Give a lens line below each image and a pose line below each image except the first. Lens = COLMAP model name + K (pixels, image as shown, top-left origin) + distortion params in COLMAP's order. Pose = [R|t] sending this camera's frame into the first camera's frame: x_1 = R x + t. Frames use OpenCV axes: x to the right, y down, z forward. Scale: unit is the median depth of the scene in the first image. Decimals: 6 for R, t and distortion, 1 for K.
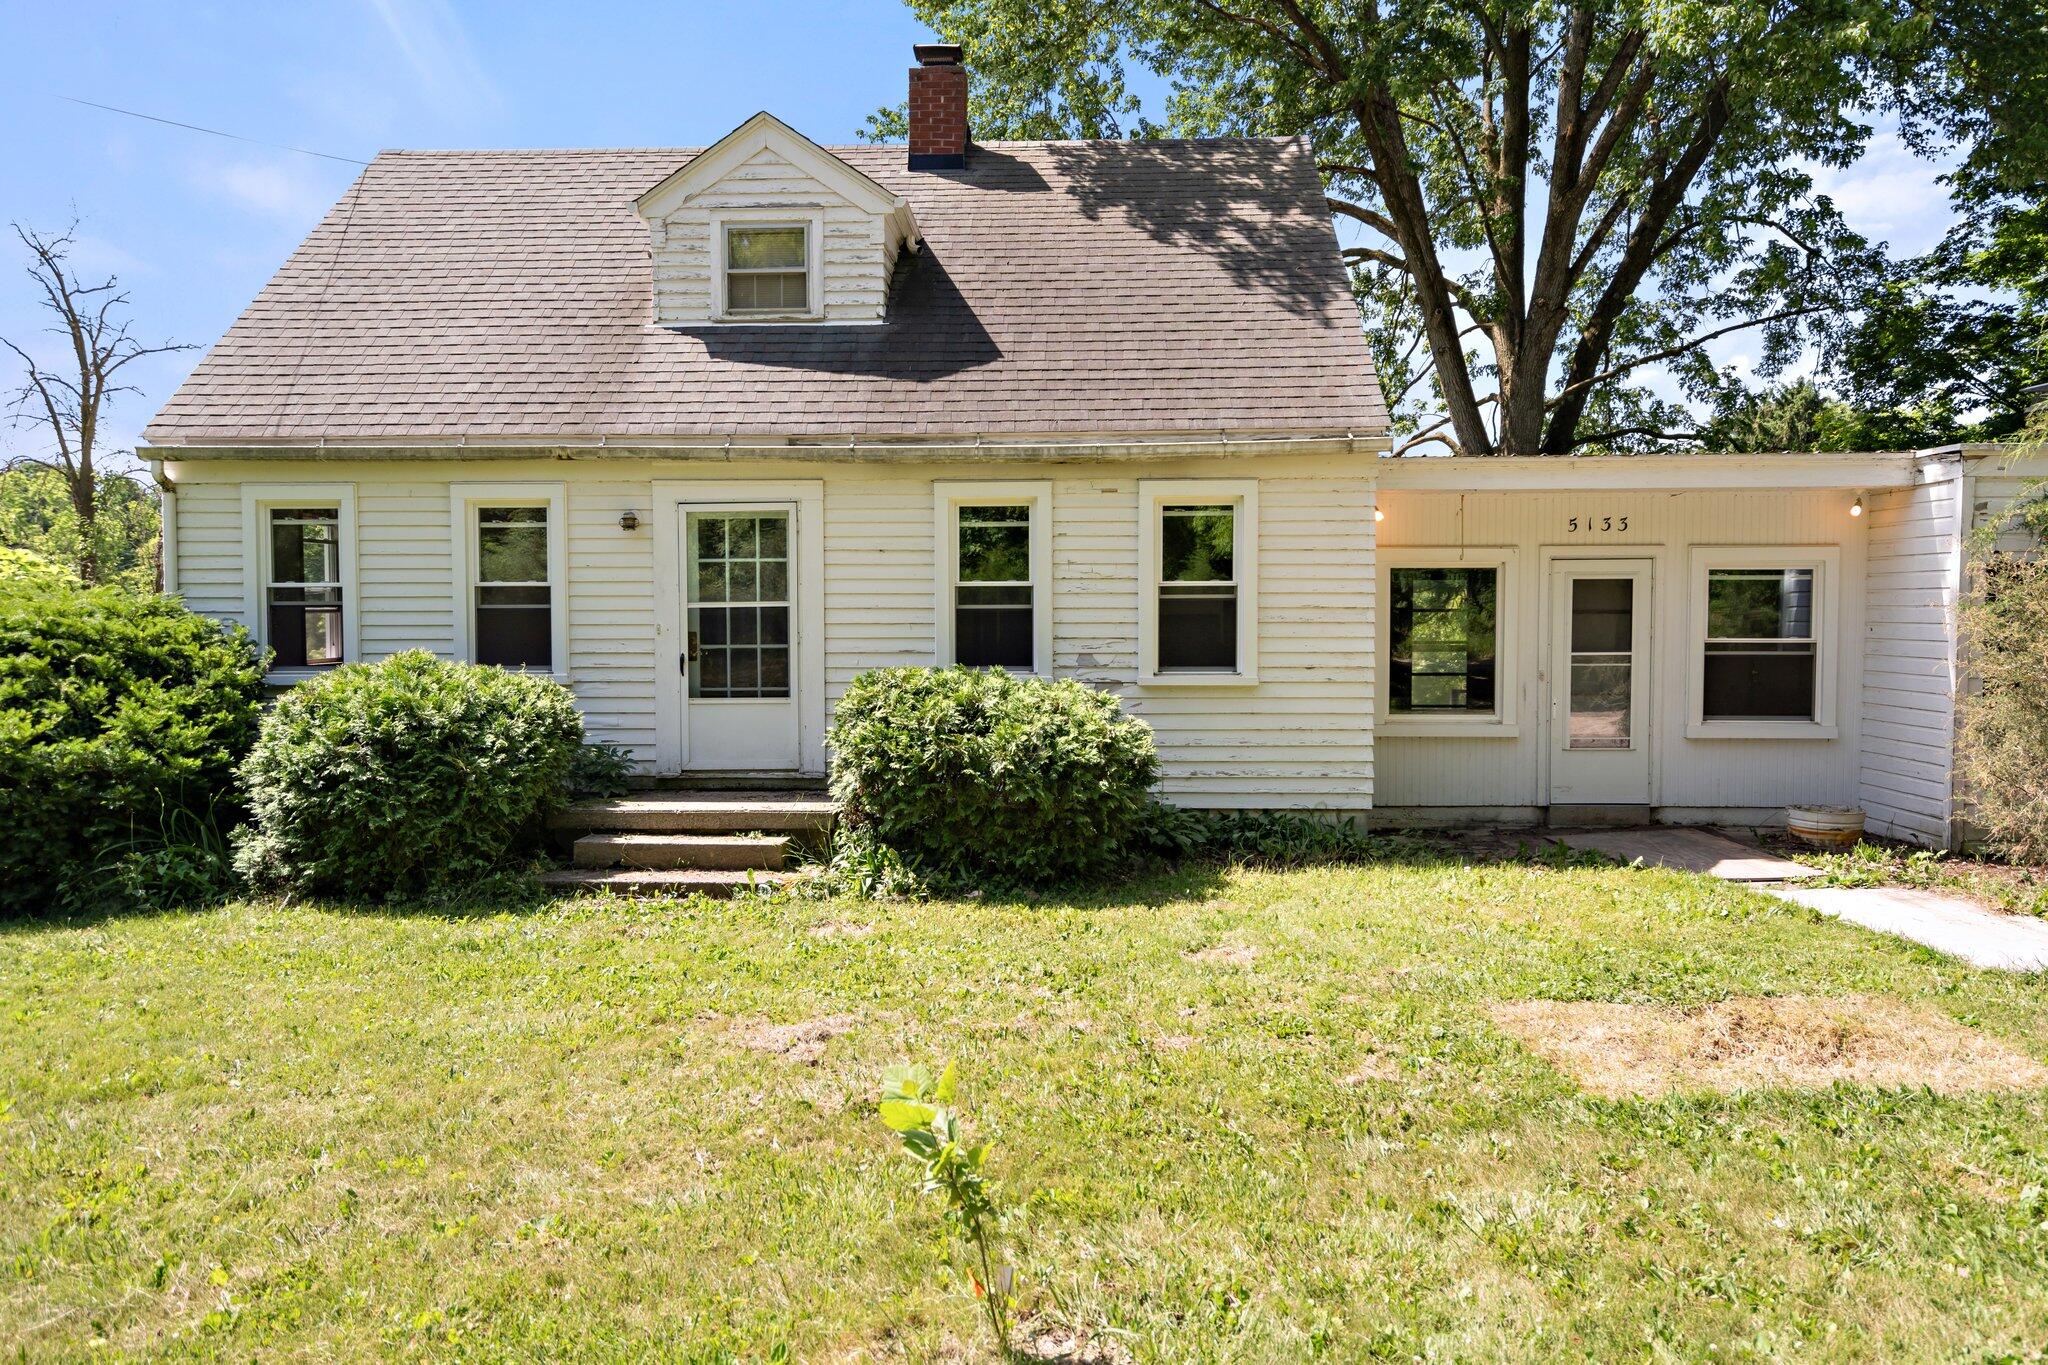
lens RADIAL K [[1403.8, 0, 1021.9], [0, 1403.8, 658.9], [0, 0, 1]] dist [0.004011, 0.002019]
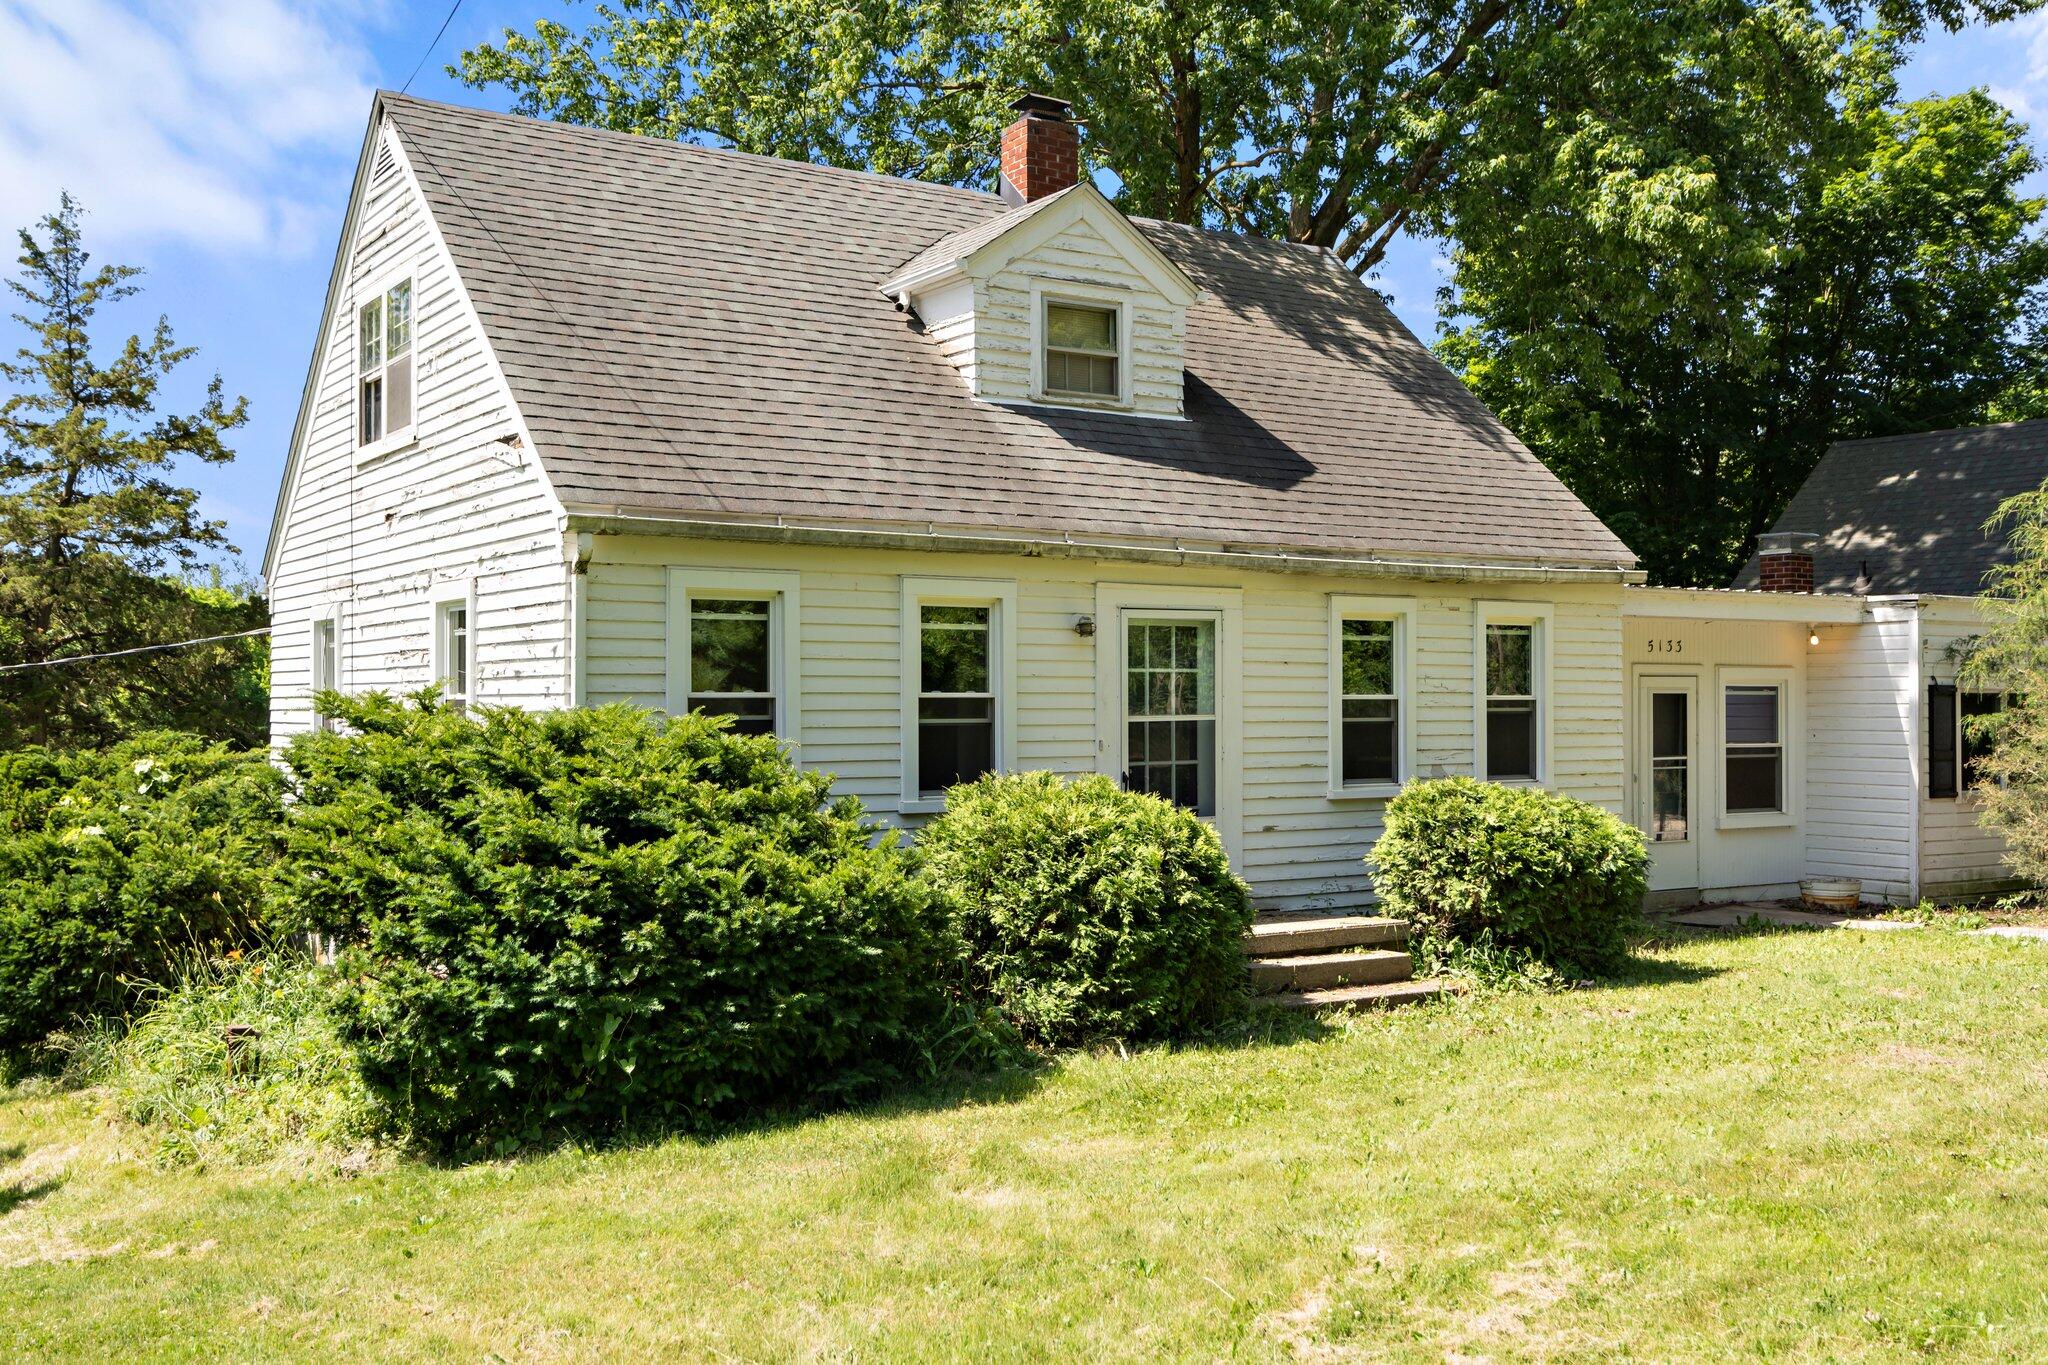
lens RADIAL K [[2024.7, 0, 1080.8], [0, 2024.7, 655.1], [0, 0, 1]] dist [0.002868, 0.000000]
pose [[0.794884, 0.015721, 0.606557, -1.067424], [0.025337, 0.997932, -0.059068, -0.003034], [-0.606232, 0.062320, 0.792842, -0.028906]]
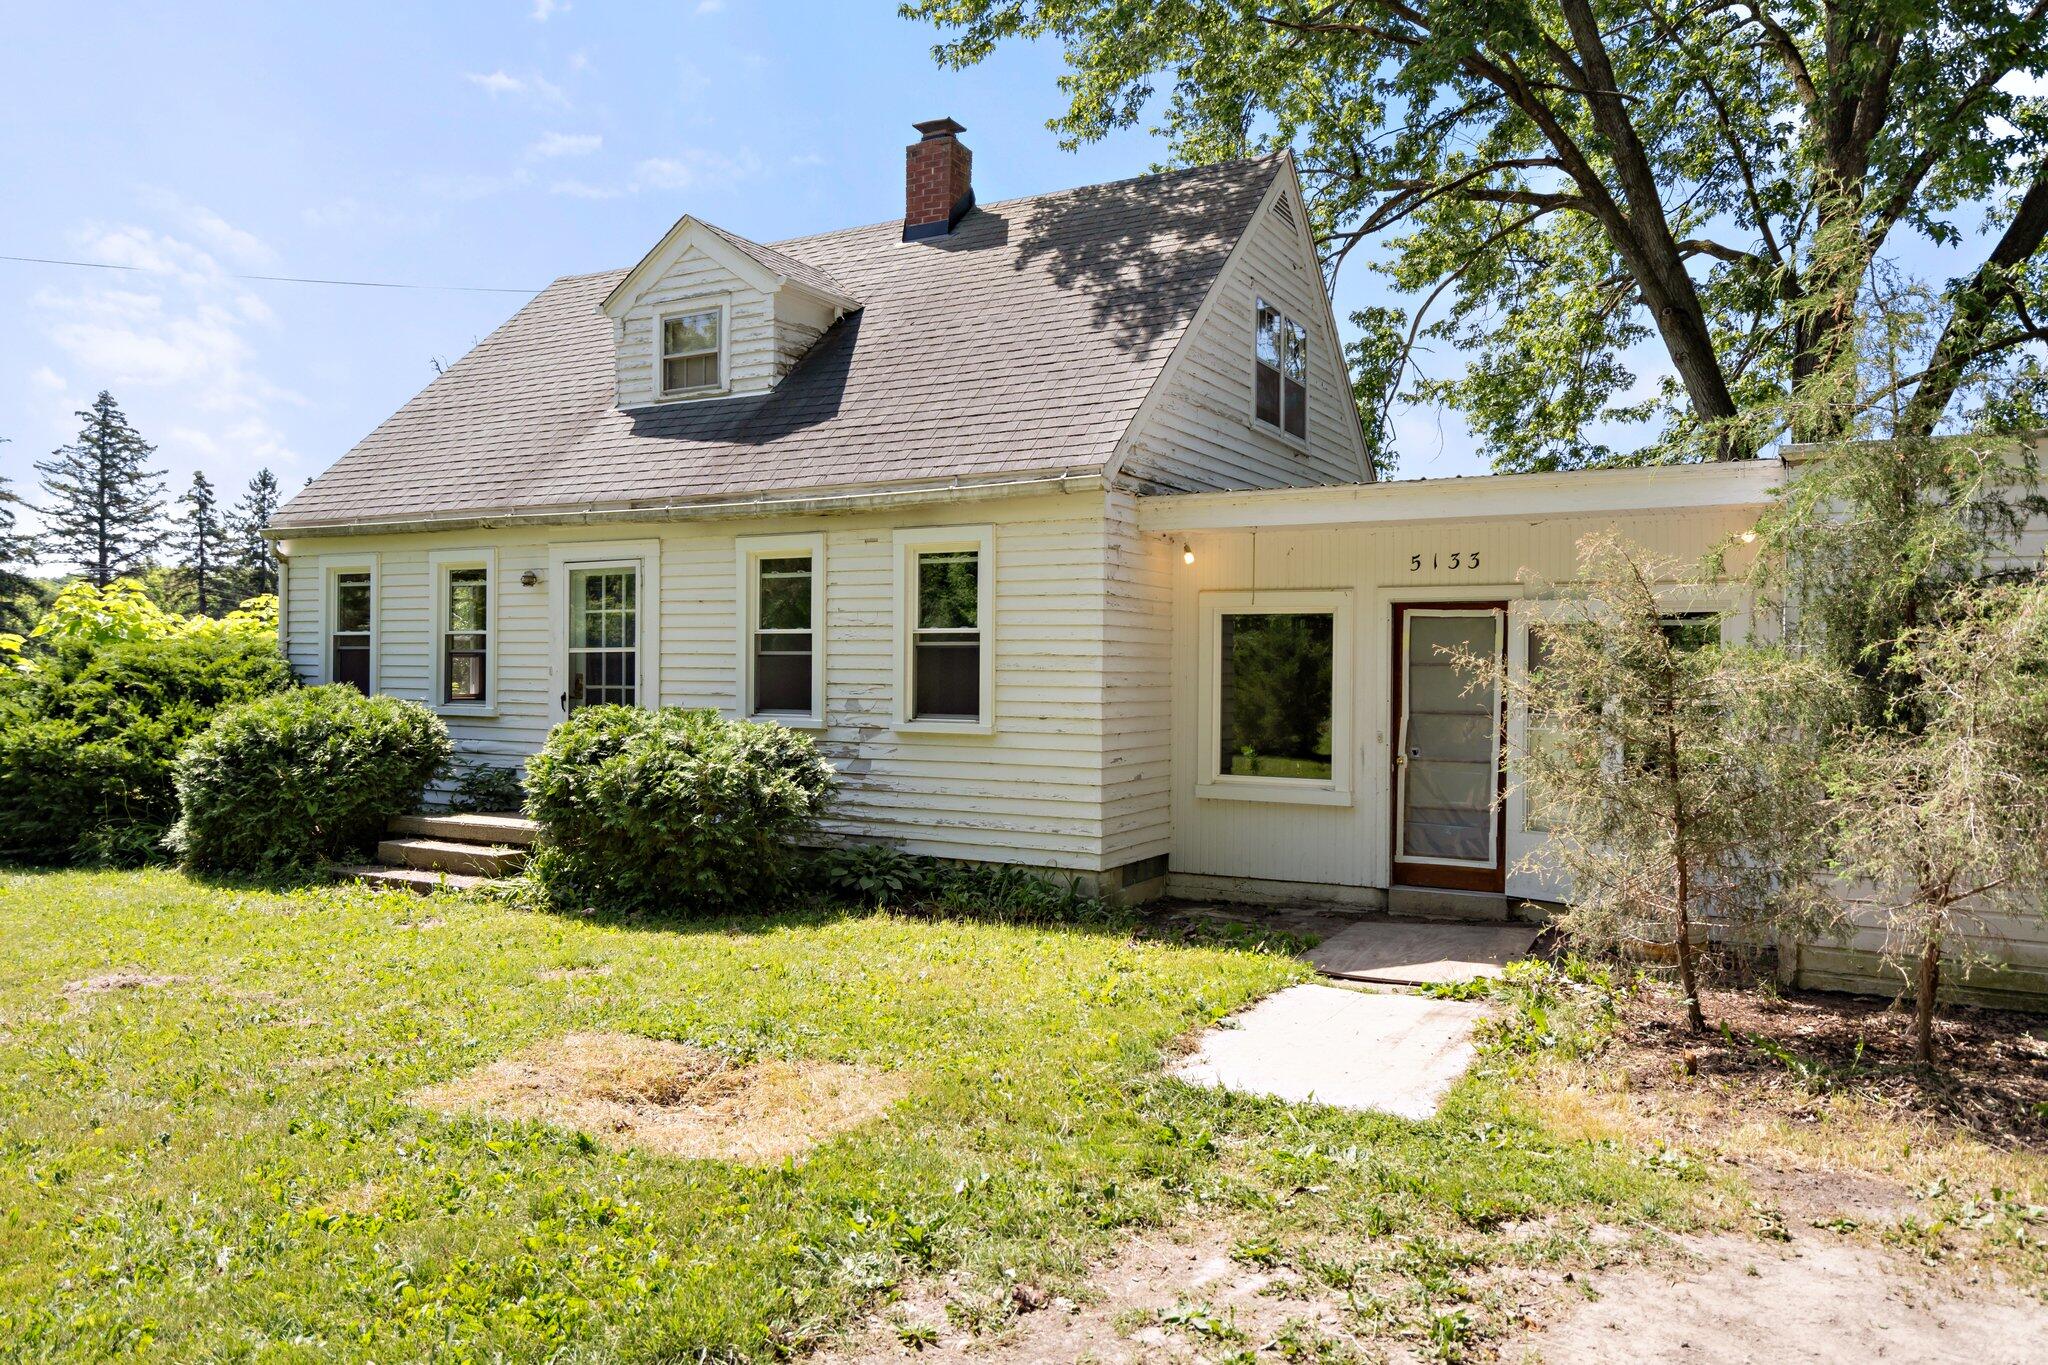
lens RADIAL K [[1403.8, 0, 1017.9], [0, 1403.8, 683.0], [0, 0, 1]] dist [0.004011, 0.002019]
pose [[0.890385, 0.015372, -0.454949, 0.620954], [-0.025659, 0.999535, -0.016446, -0.001566], [0.454485, 0.026317, 0.890366, 0.136755]]
